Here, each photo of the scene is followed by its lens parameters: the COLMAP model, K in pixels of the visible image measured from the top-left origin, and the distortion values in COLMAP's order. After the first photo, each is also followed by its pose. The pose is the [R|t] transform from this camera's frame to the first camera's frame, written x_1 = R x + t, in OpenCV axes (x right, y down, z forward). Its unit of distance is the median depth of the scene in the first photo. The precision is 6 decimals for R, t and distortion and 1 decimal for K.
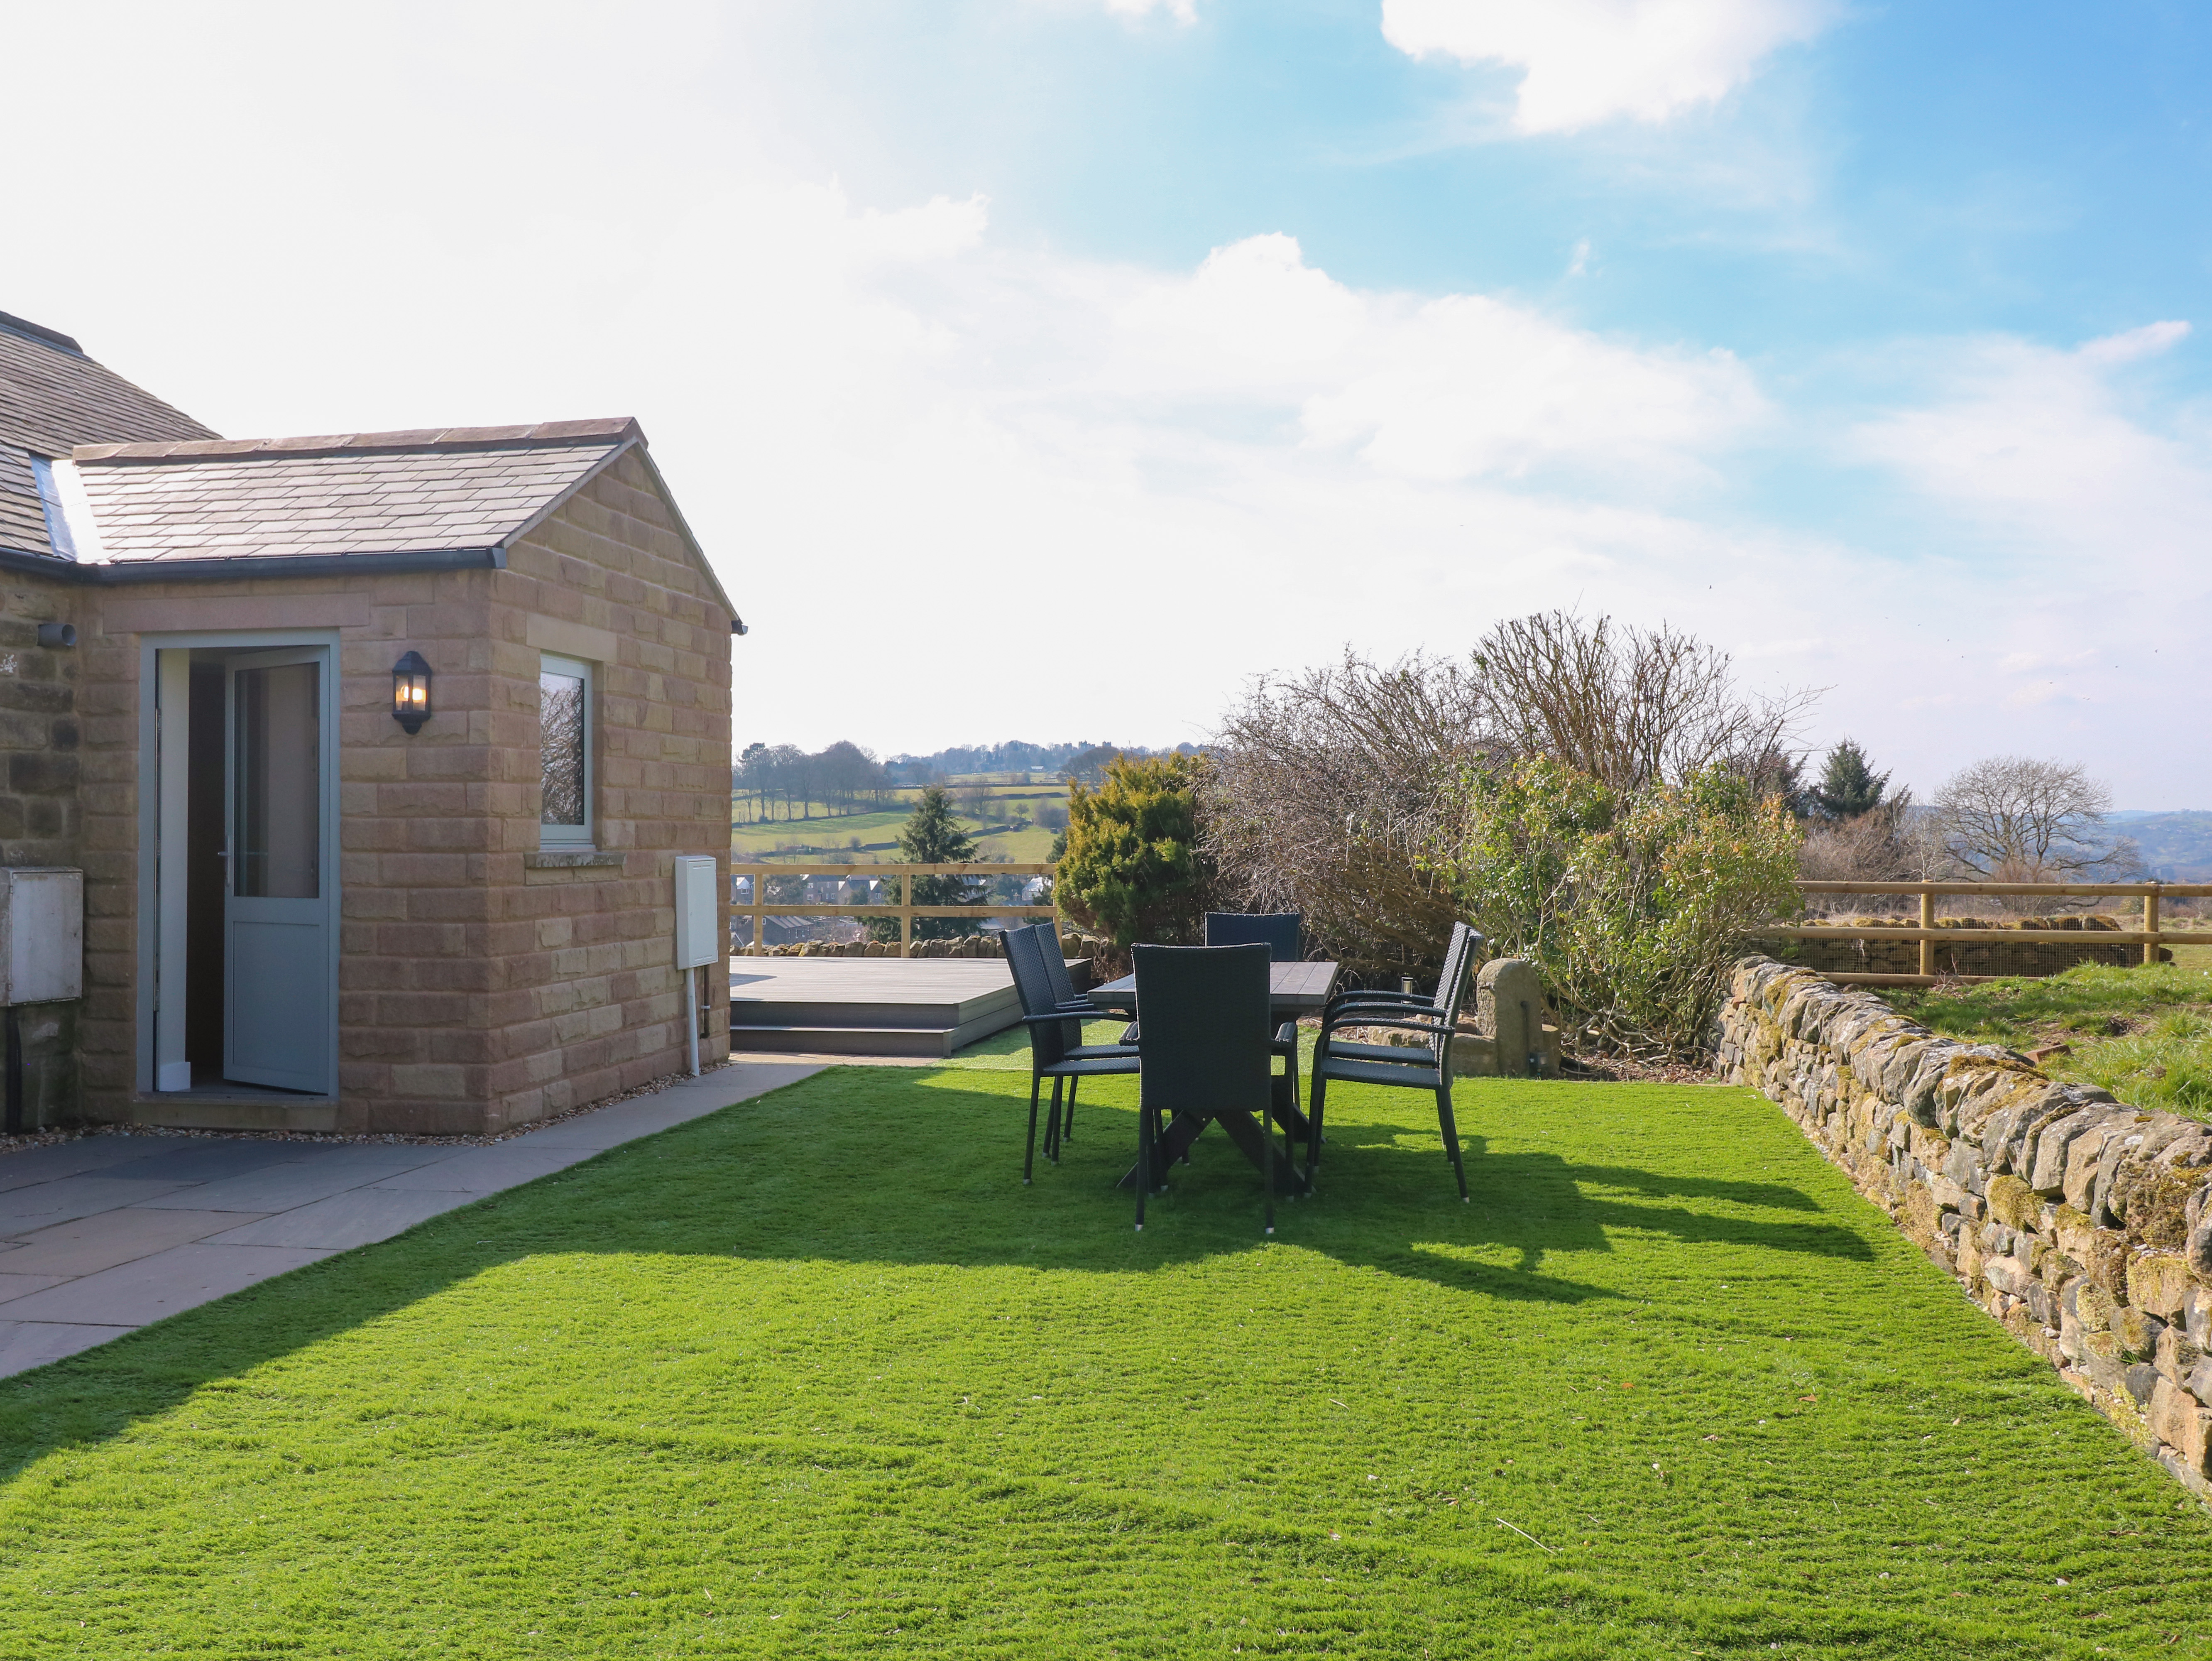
lens RADIAL K [[1833.2, 0, 1119.0], [0, 1833.2, 830.8], [0, 0, 1]] dist [0.007608, 0.005632]
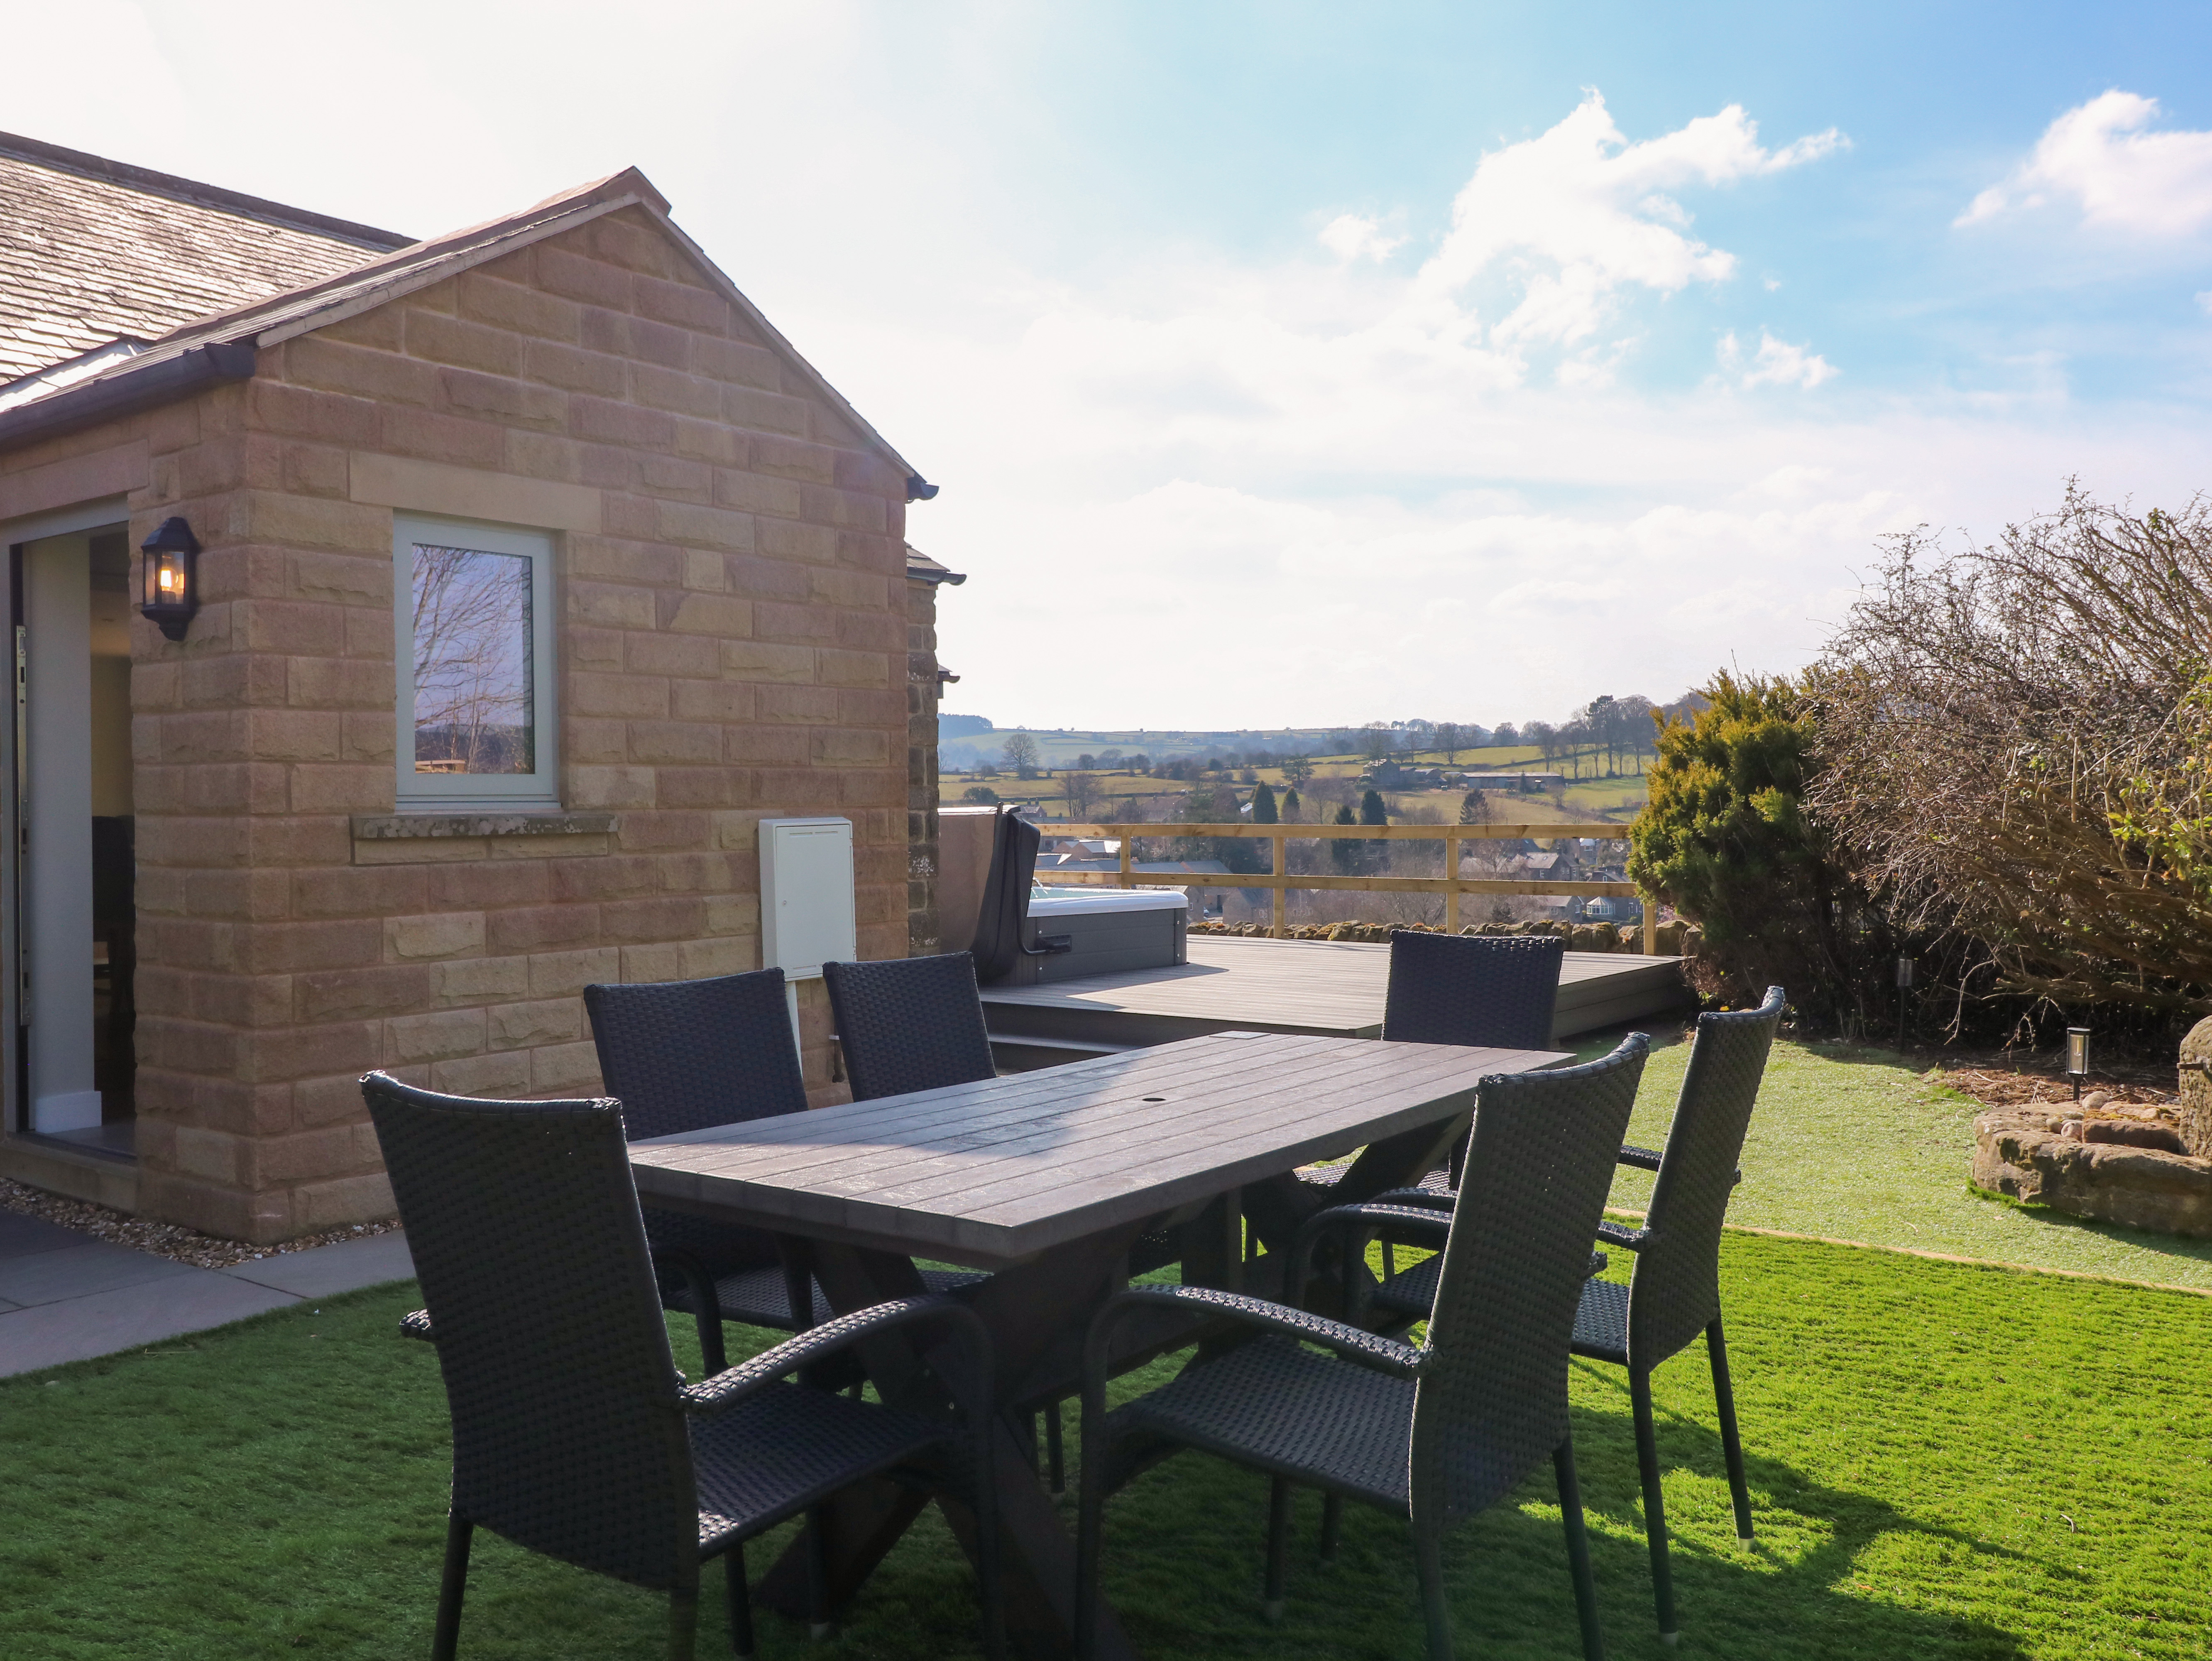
lens RADIAL K [[1833.2, 0, 1104.2], [0, 1833.2, 819.9], [0, 0, 1]] dist [0.007608, 0.005632]
pose [[0.892907, -0.000936, -0.450241, 0.110643], [0.009055, 0.999833, 0.015878, 0.002754], [0.450151, -0.018255, 0.892766, 0.273038]]
